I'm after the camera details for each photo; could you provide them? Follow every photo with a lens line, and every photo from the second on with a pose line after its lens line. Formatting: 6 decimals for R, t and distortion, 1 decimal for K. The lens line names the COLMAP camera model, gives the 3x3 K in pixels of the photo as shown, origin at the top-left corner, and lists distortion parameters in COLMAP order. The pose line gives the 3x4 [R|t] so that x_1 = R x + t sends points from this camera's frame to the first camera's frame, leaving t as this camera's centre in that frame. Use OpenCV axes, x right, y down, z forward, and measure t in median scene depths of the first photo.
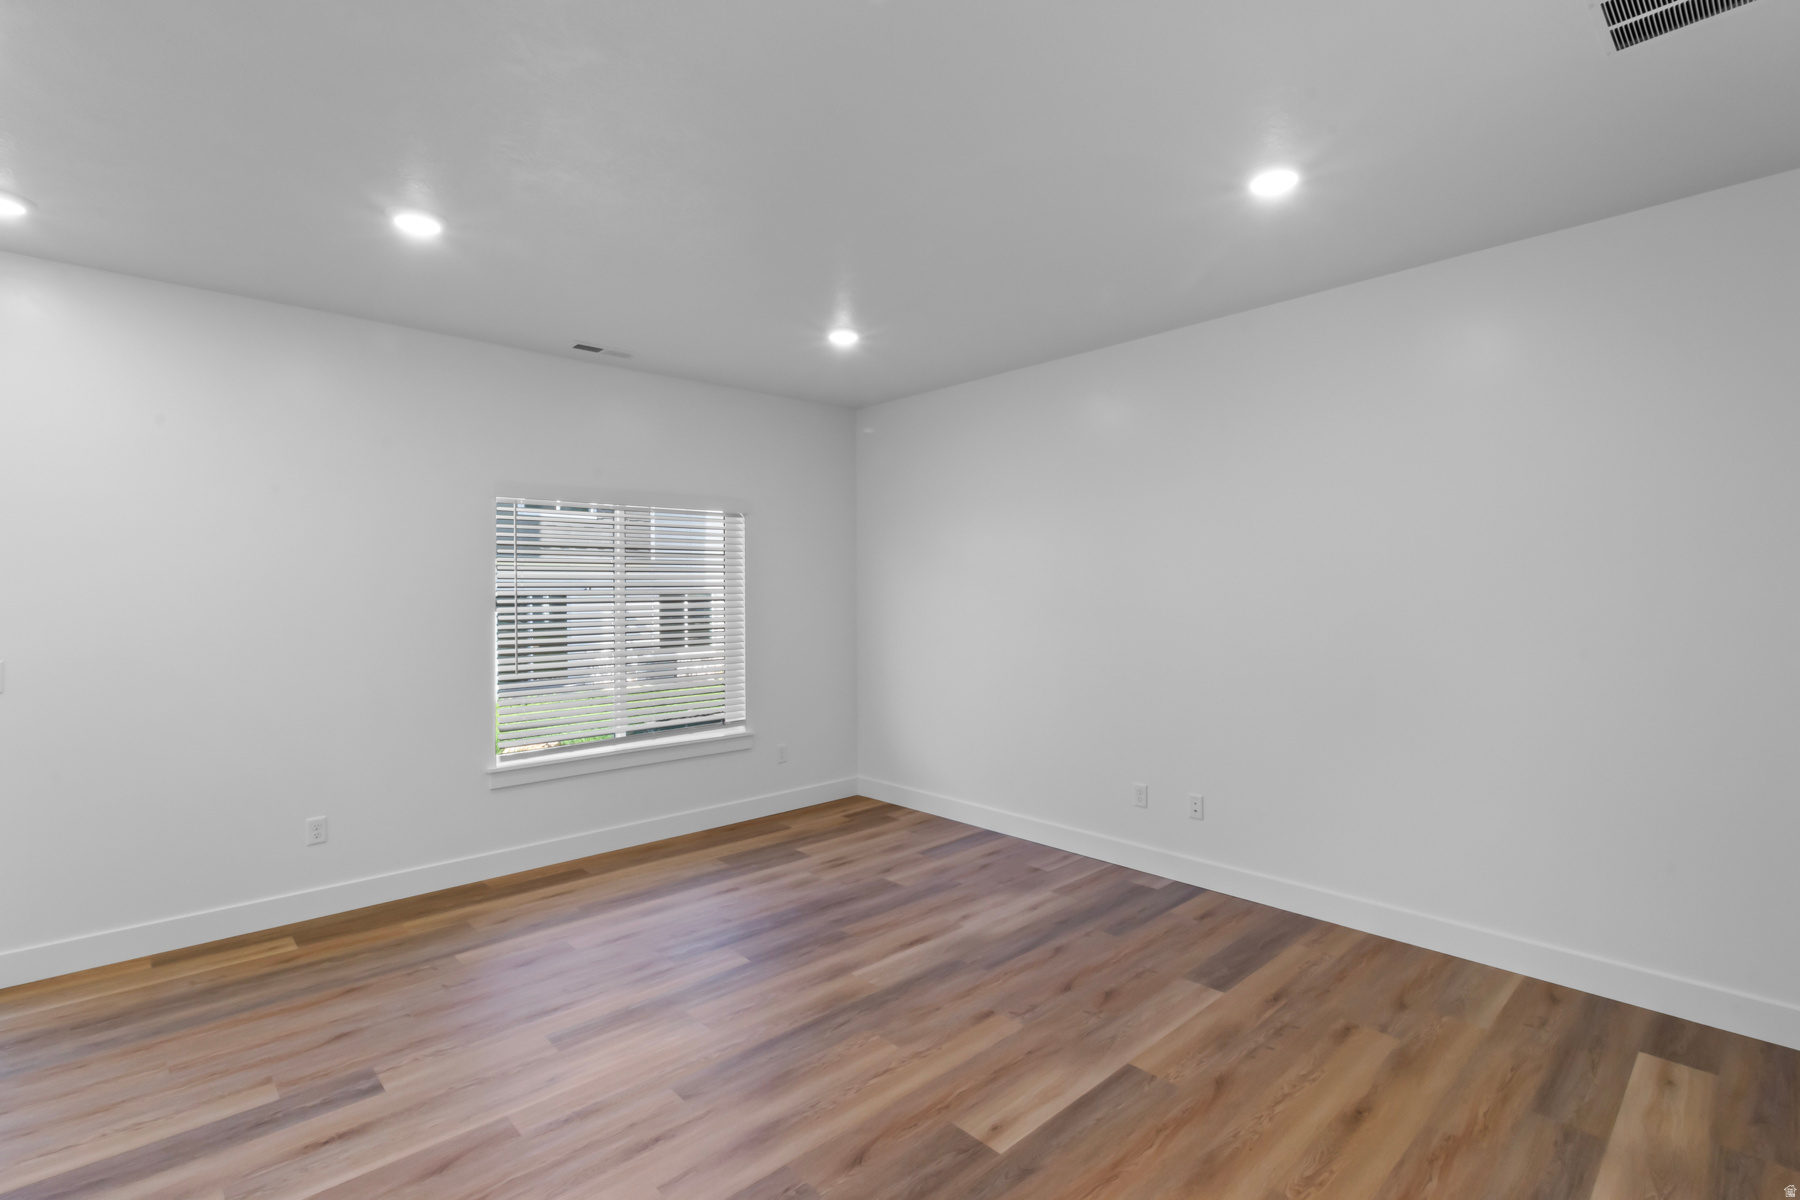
lens RADIAL K [[833.7, 0, 895.2], [0, 833.7, 586.0], [0, 0, 1]] dist [0.002032, 0.000182]
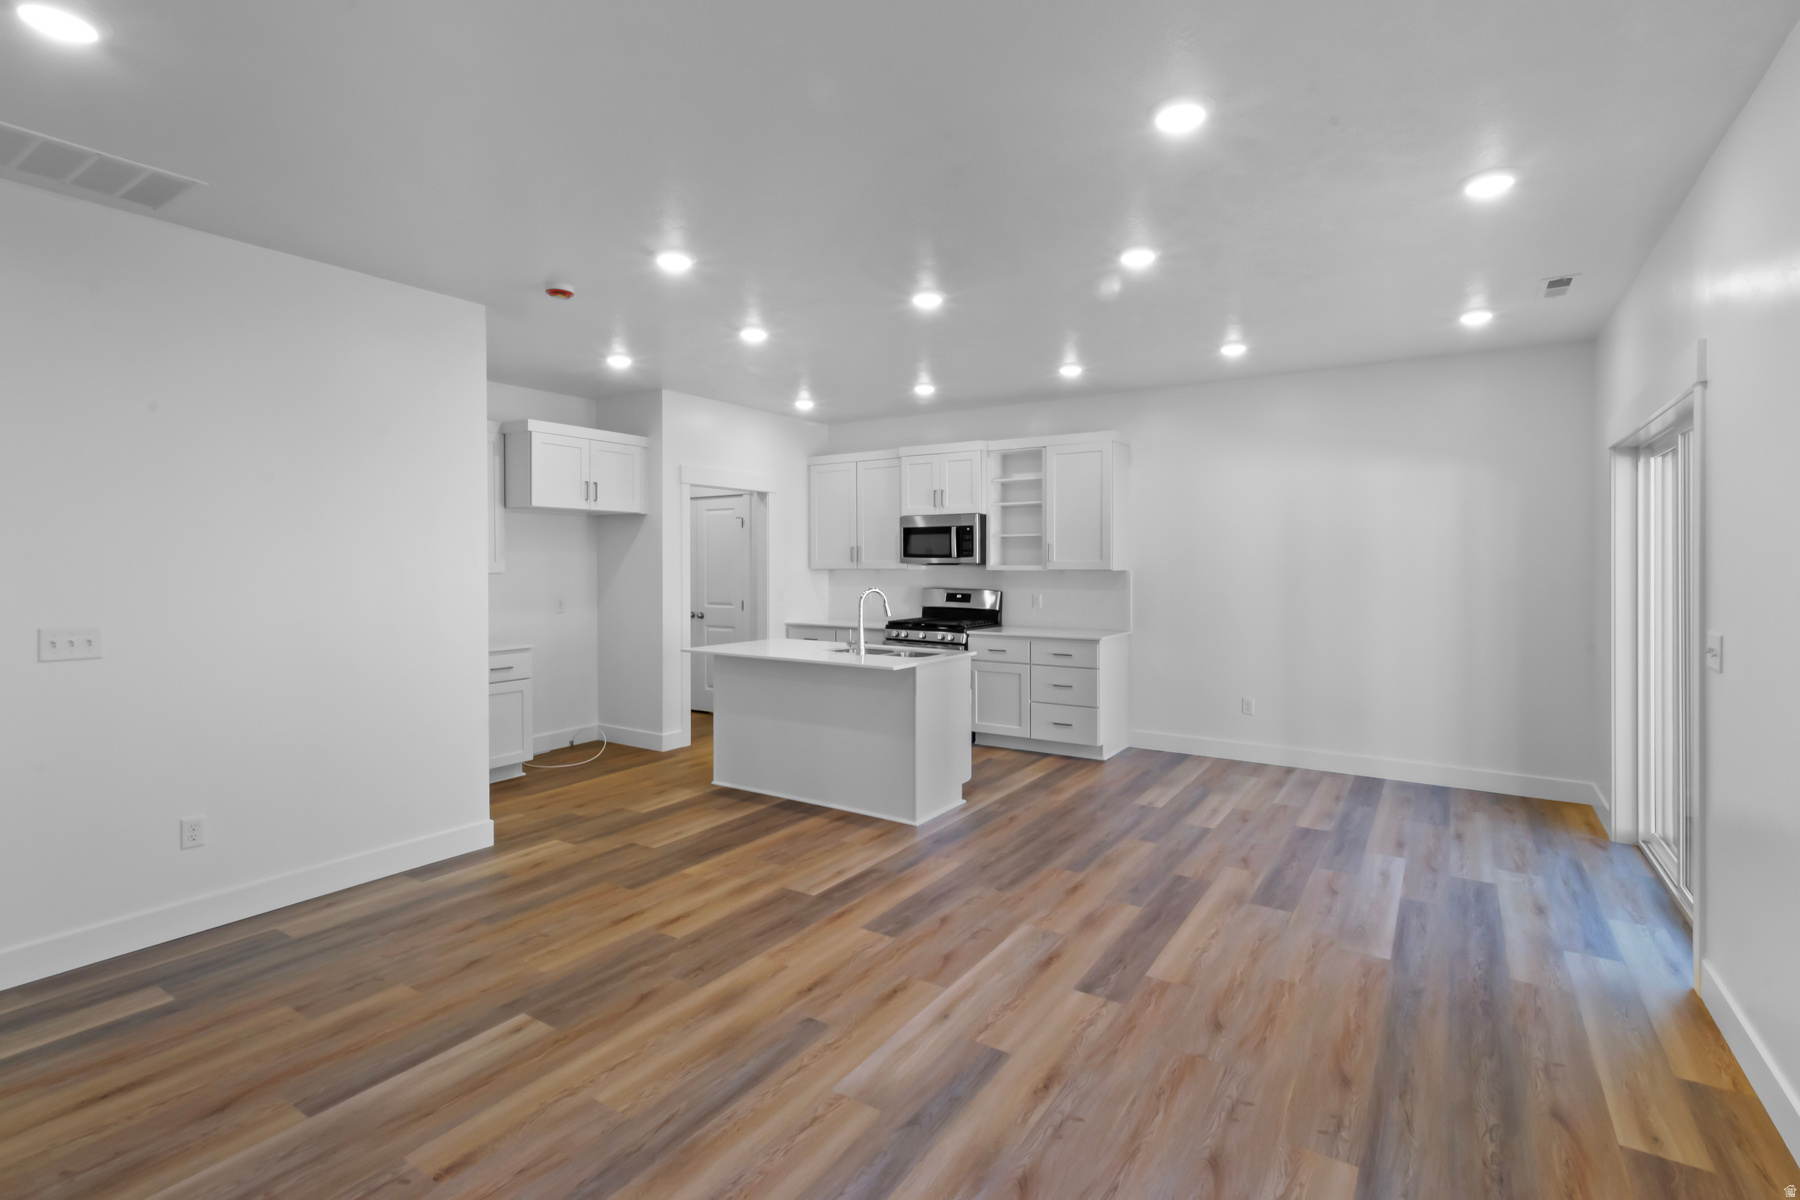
lens RADIAL K [[835.2, 0, 920.3], [0, 835.2, 567.9], [0, 0, 1]] dist [0.012948, -0.000424]
pose [[-0.962904, 0.009806, -0.269666, -0.070920], [0.010488, 0.999944, -0.001087, 0.013535], [0.269641, -0.003875, -0.962953, 1.502411]]
